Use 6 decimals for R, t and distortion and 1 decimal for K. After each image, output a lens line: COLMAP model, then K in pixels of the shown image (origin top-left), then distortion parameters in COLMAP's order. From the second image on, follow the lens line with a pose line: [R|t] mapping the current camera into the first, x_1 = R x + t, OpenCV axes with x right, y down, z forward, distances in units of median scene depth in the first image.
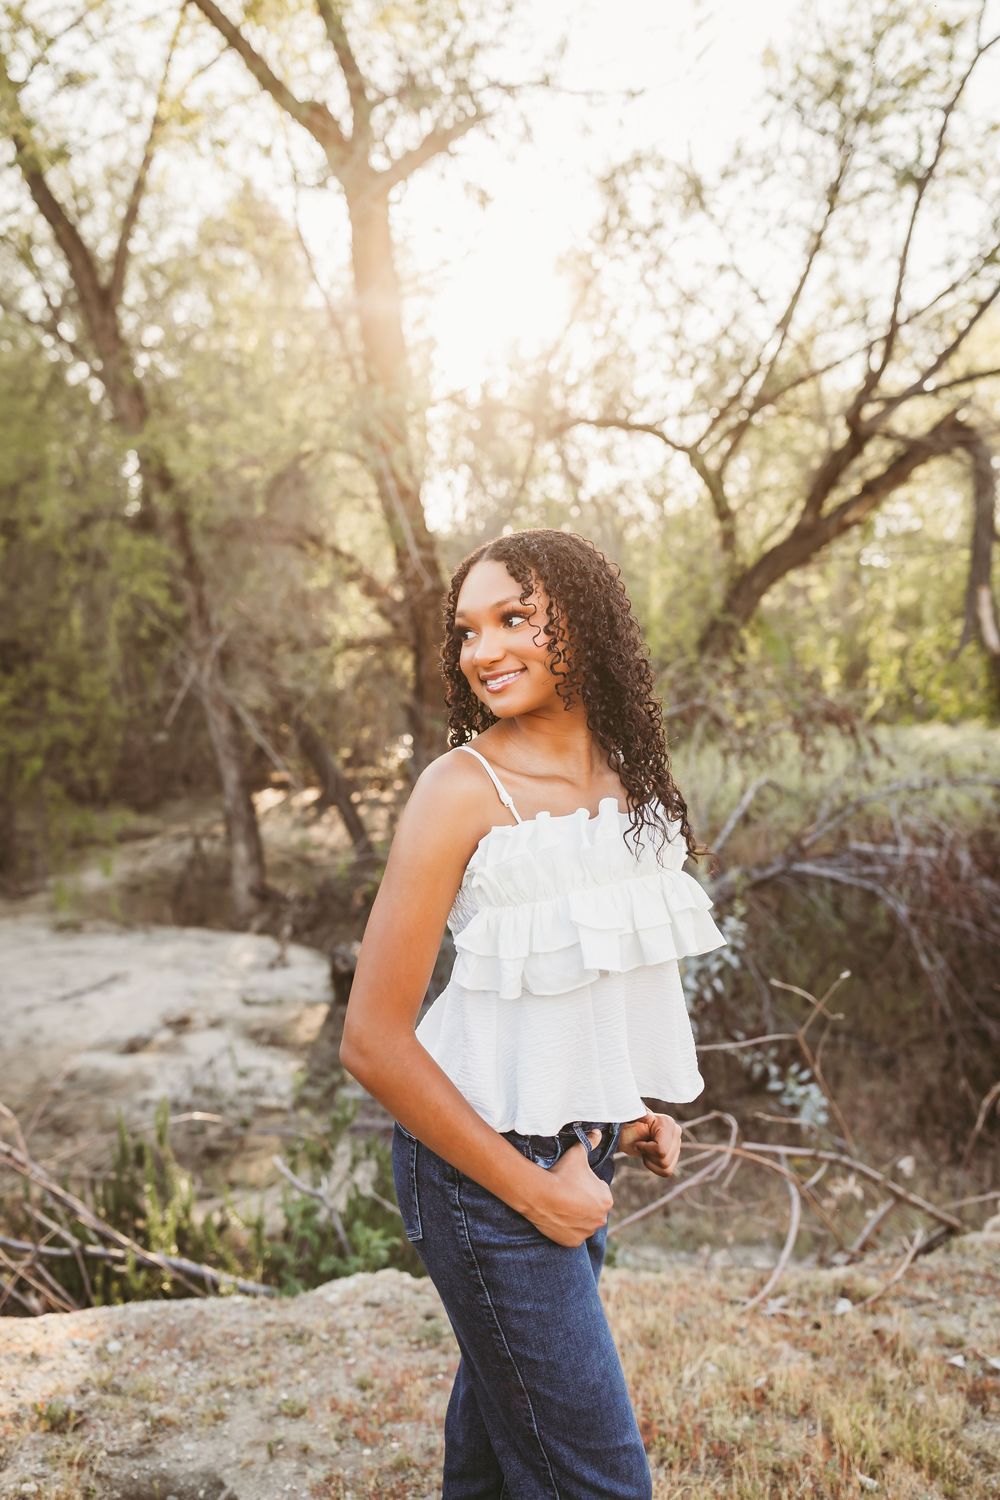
lens RADIAL K [[1431.9, 0, 483.1], [0, 1431.9, 718.3], [0, 0, 1]] dist [0.008410, 0.000000]
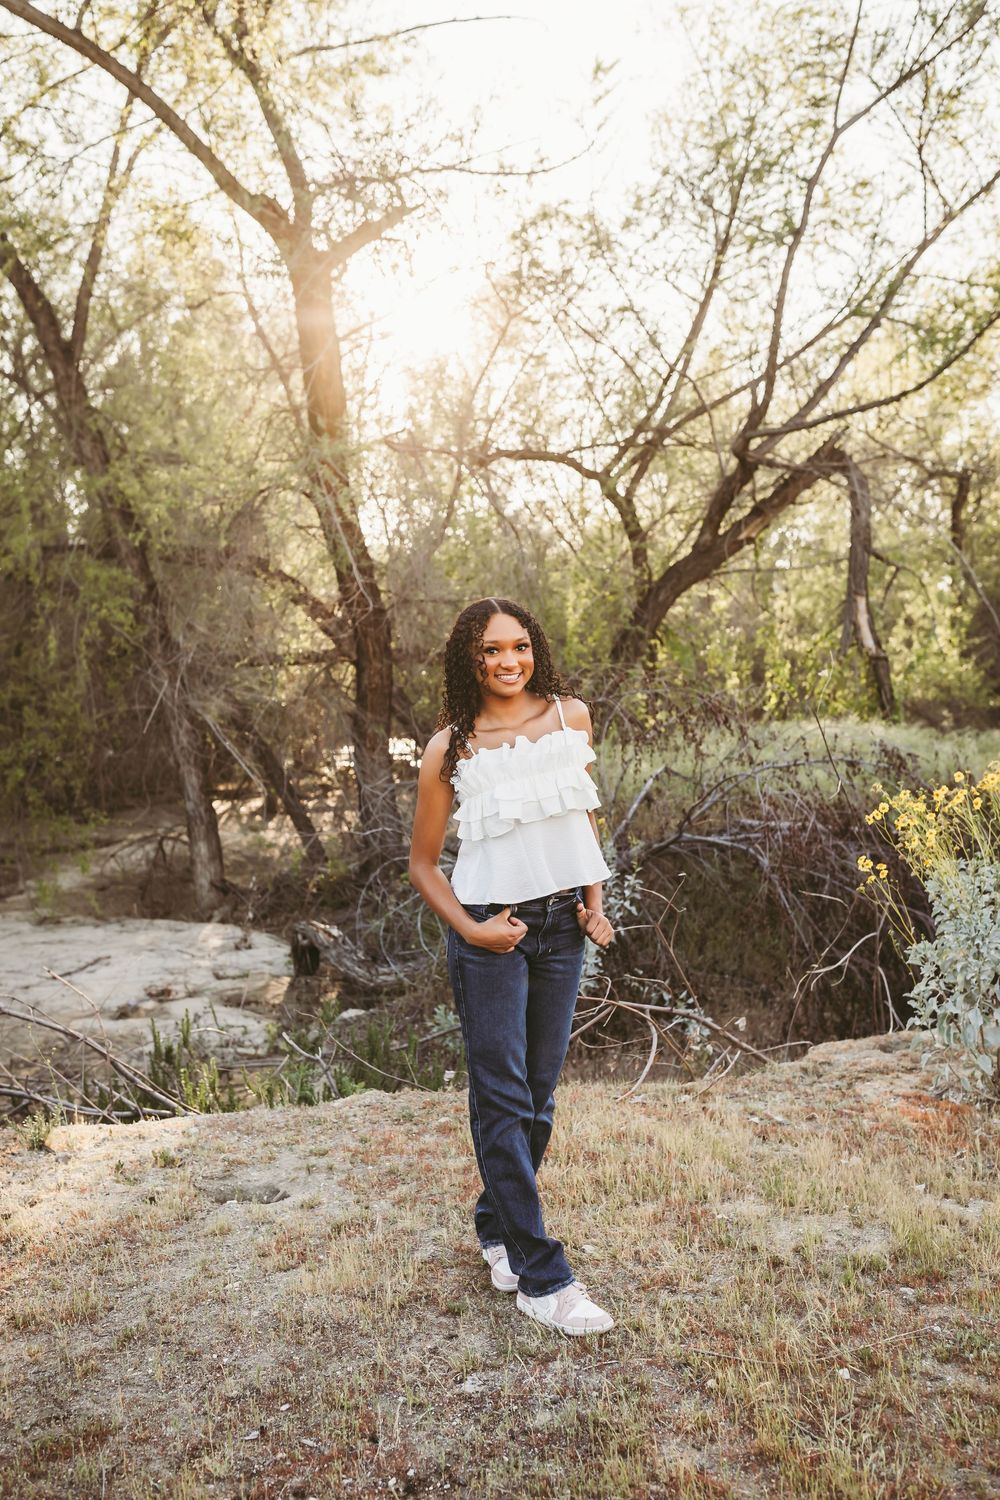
lens RADIAL K [[1431.9, 0, 482.0], [0, 1431.9, 734.9], [0, 0, 1]] dist [0.008410, 0.000000]
pose [[0.998576, -0.024928, 0.047164, -0.004318], [0.024812, 0.999688, 0.003032, 0.007143], [-0.047225, -0.001858, 0.998883, -0.120389]]
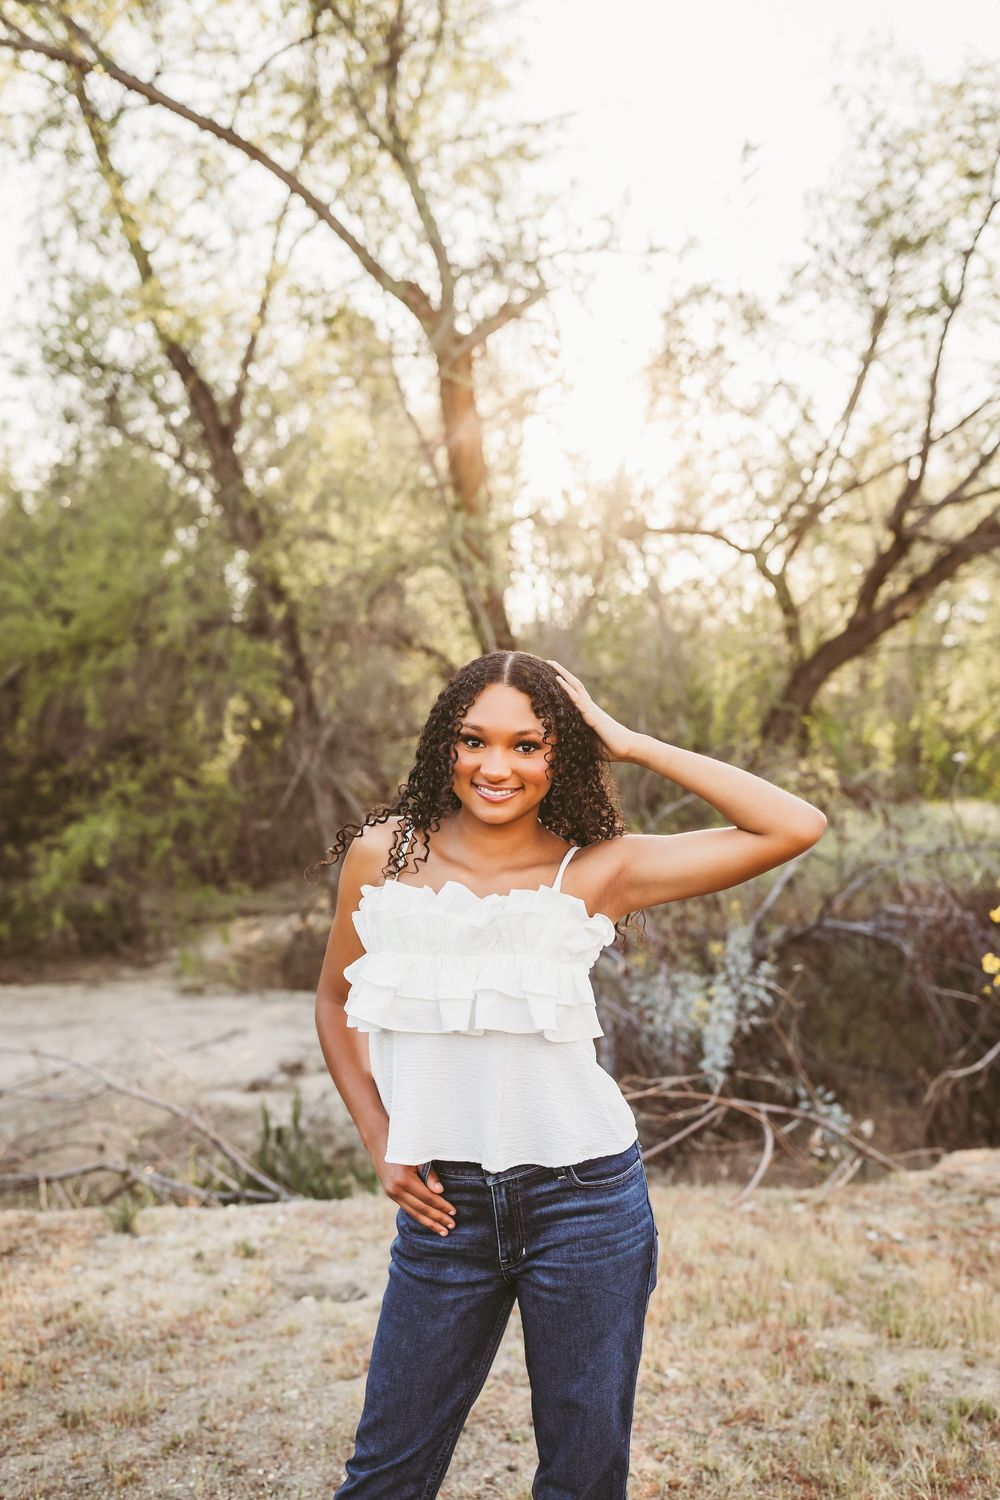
lens RADIAL K [[1431.9, 0, 493.0], [0, 1431.9, 734.2], [0, 0, 1]] dist [0.008410, 0.000000]
pose [[0.998310, -0.011671, -0.056925, 0.010859], [0.008748, 0.998643, -0.051336, 0.005744], [0.057446, 0.050751, 0.997058, -0.110079]]
